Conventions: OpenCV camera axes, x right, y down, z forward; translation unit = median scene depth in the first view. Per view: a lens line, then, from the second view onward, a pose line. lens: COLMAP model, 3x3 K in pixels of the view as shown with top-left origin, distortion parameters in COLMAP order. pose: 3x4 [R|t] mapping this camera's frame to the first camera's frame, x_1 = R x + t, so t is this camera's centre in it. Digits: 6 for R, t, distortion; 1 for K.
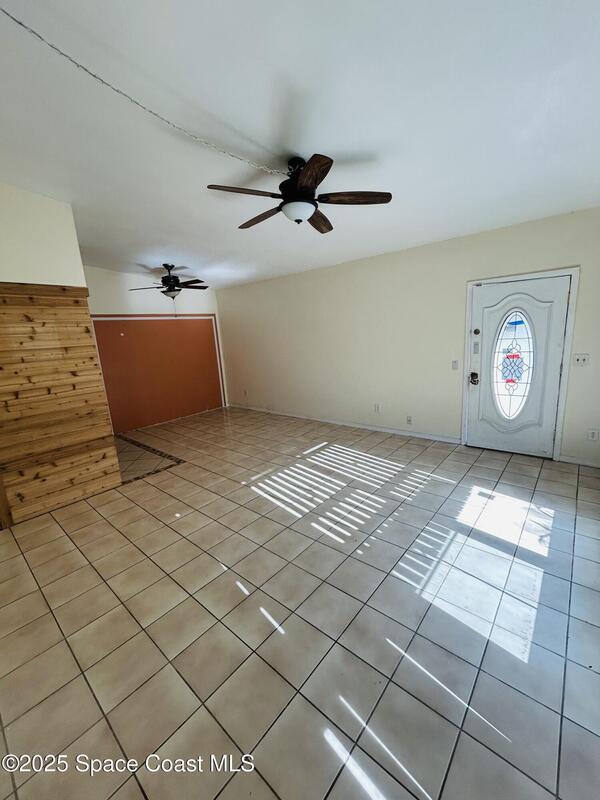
lens RADIAL K [[324.3, 0, 298.6], [0, 324.3, 401.1], [0, 0, 1]] dist [-0.000502, 0.000556]
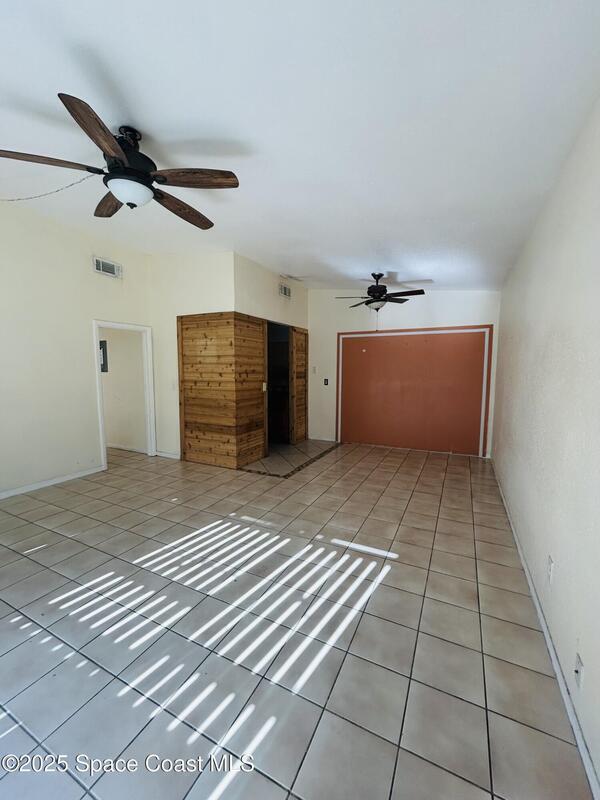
lens RADIAL K [[324.3, 0, 298.6], [0, 324.3, 401.1], [0, 0, 1]] dist [-0.000502, 0.000556]
pose [[0.245573, 0.158513, -0.956330, 0.706558], [-0.220674, 0.969779, 0.104076, -0.186916], [0.943926, 0.185479, 0.273131, 0.929682]]
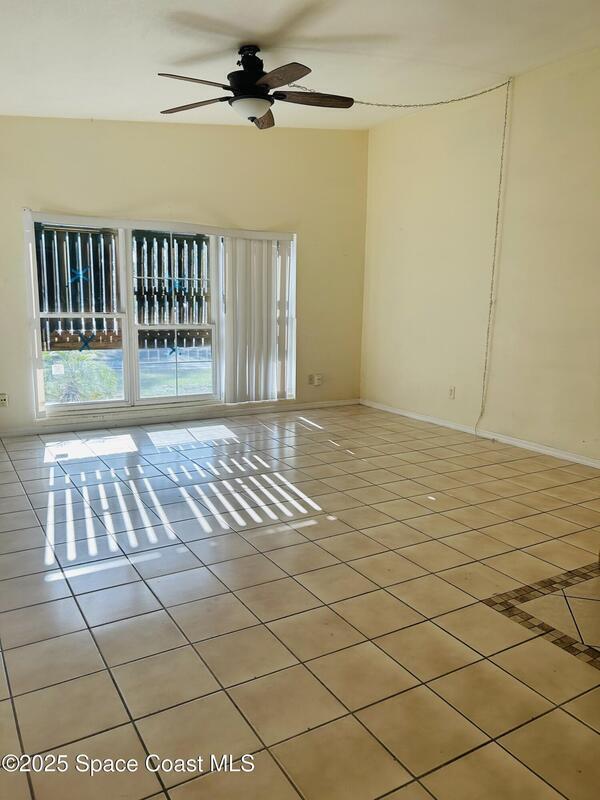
lens RADIAL K [[607.8, 0, 316.2], [0, 607.8, 401.0], [0, 0, 1]] dist [0.006148, -0.000168]
pose [[-0.956373, -0.010415, 0.291962, -0.463642], [0.097034, 0.931306, 0.351075, -0.298970], [-0.275563, 0.364089, -0.889665, 1.944964]]
